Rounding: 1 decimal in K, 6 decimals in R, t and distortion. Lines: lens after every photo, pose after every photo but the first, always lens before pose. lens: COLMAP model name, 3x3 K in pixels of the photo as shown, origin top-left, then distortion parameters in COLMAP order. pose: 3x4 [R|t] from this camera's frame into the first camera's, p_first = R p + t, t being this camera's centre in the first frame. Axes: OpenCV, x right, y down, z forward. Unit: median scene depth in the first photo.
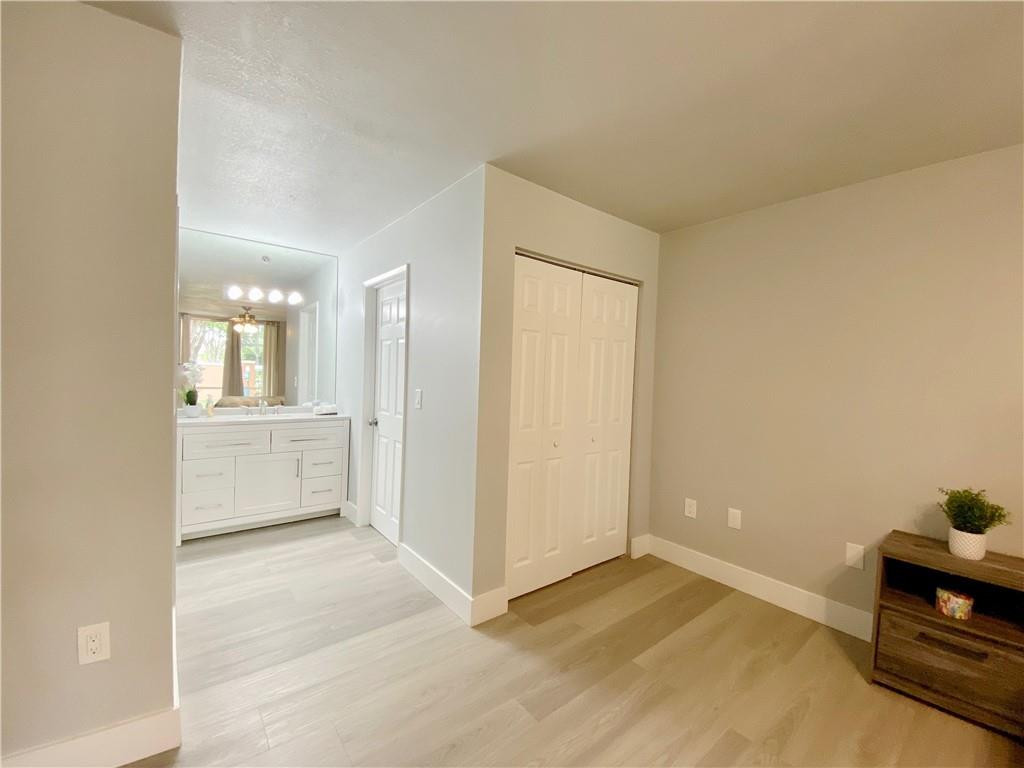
lens RADIAL K [[412.8, 0, 510.8], [0, 412.8, 383.6], [0, 0, 1]] dist [0.028181, -0.024575]
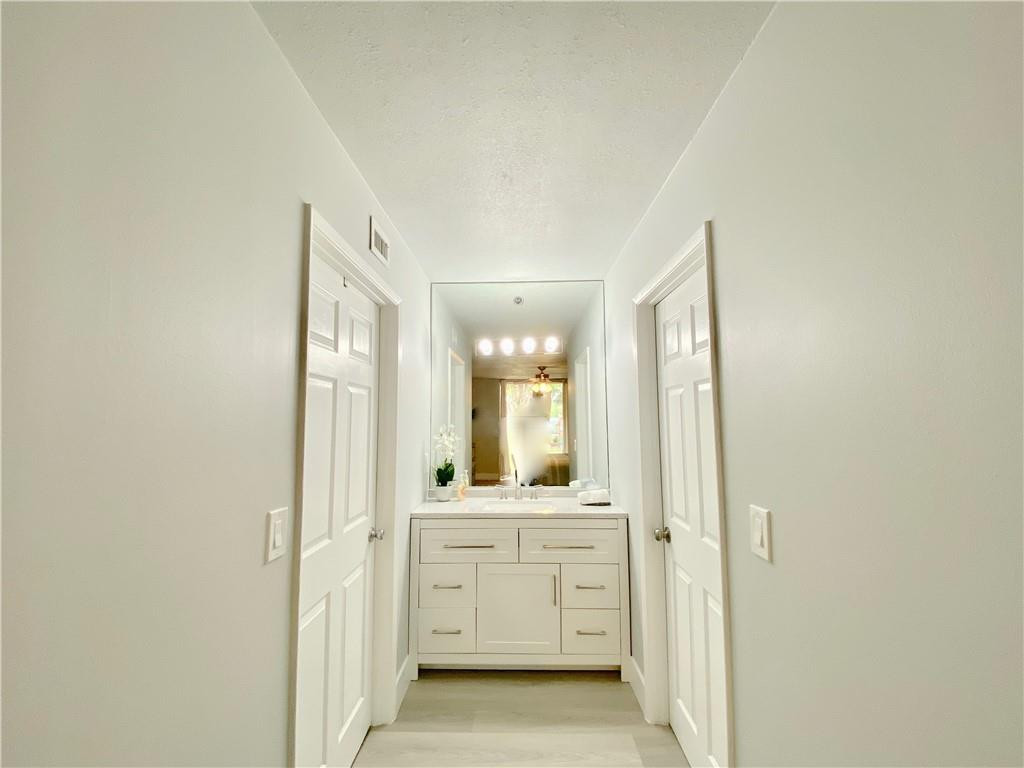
lens RADIAL K [[412.8, 0, 510.8], [0, 412.8, 383.6], [0, 0, 1]] dist [0.028181, -0.024575]
pose [[0.762480, -0.093182, -0.640267, -0.108152], [0.017441, 0.992176, -0.123626, -0.044111], [0.646777, 0.083096, 0.758139, 0.419267]]
